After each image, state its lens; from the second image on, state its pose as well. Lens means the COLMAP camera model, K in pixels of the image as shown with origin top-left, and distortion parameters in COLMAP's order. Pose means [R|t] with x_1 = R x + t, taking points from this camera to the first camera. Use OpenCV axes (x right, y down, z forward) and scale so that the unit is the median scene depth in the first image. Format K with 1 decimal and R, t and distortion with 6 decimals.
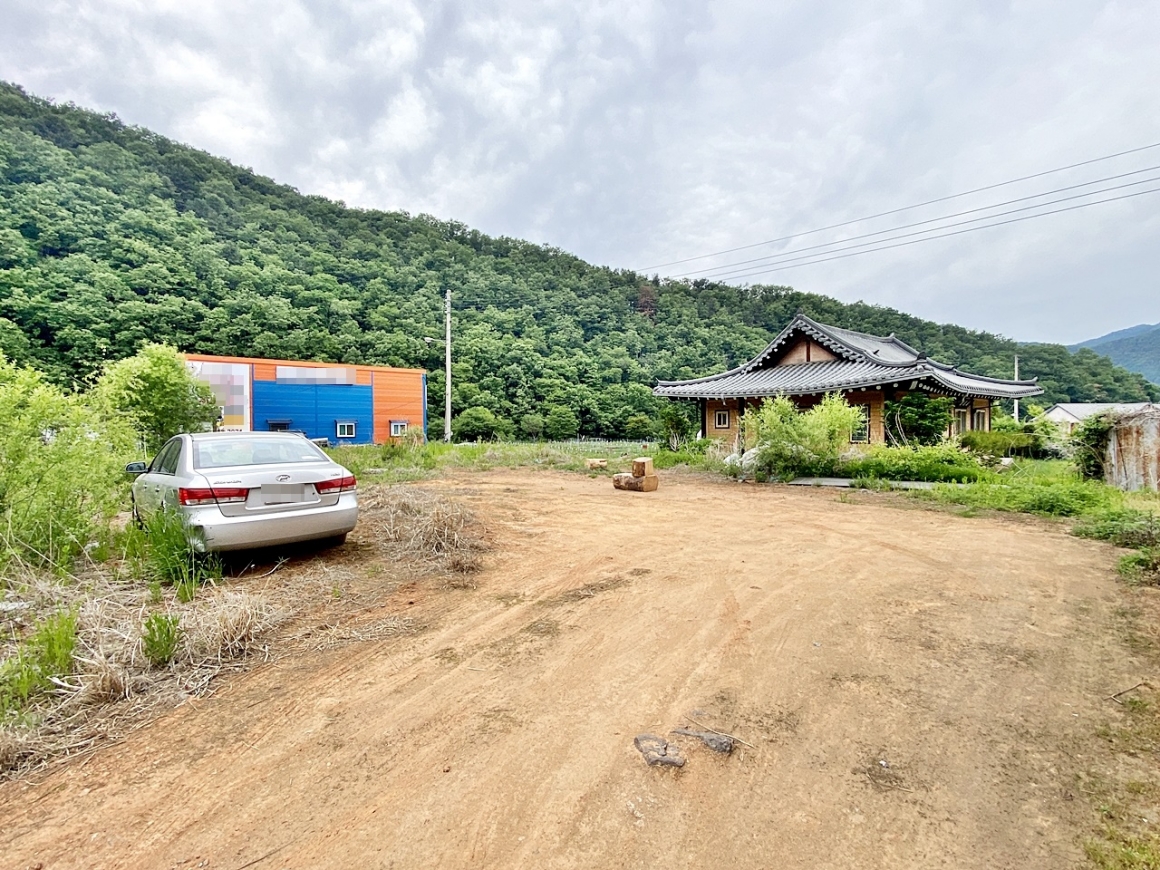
lens RADIAL K [[549.2, 0, 580.6], [0, 549.2, 438.8], [0, 0, 1]] dist [0.027390, -0.024718]
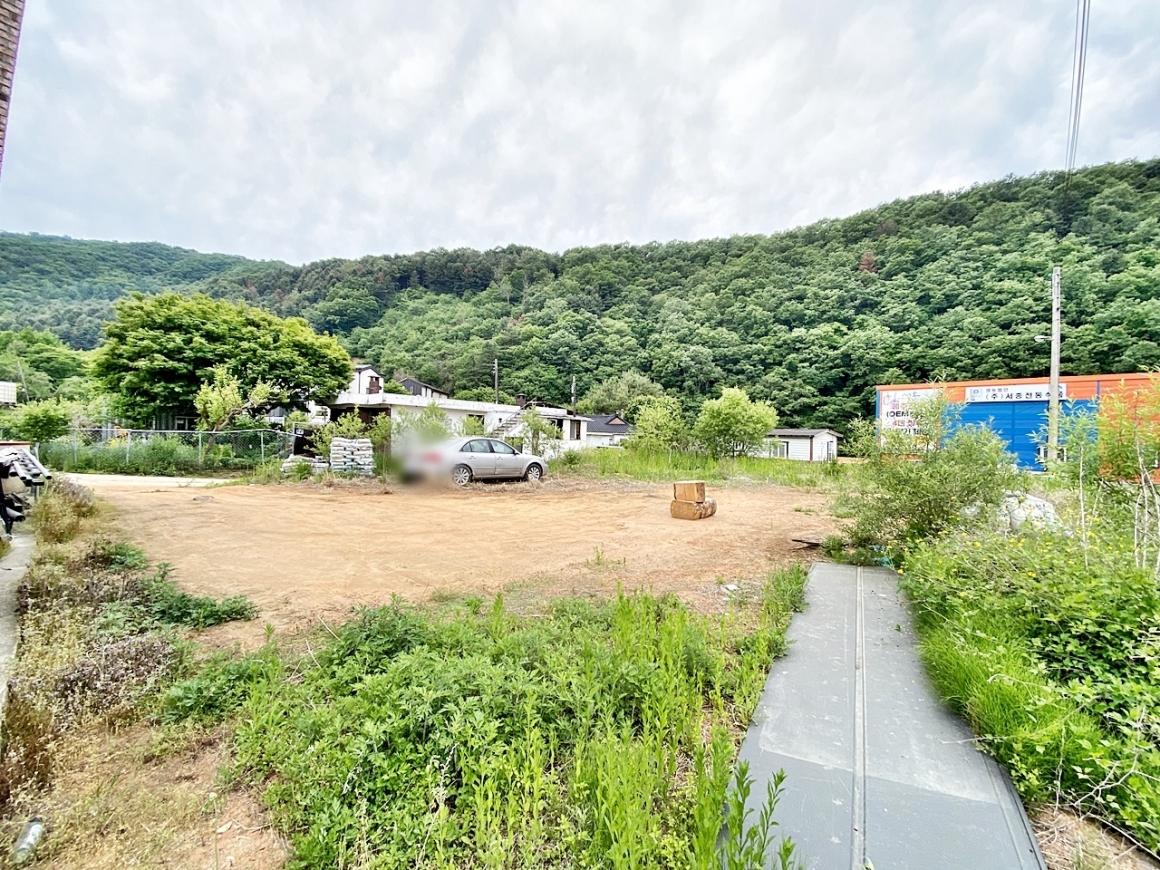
lens RADIAL K [[470.9, 0, 571.3], [0, 470.9, 437.2], [0, 0, 1]] dist [0.002451, -0.013205]
pose [[0.040710, 0.006176, -0.999152, 0.087891], [-0.049871, 0.998747, 0.004142, -0.002752], [0.997926, 0.049660, 0.040967, 0.080311]]
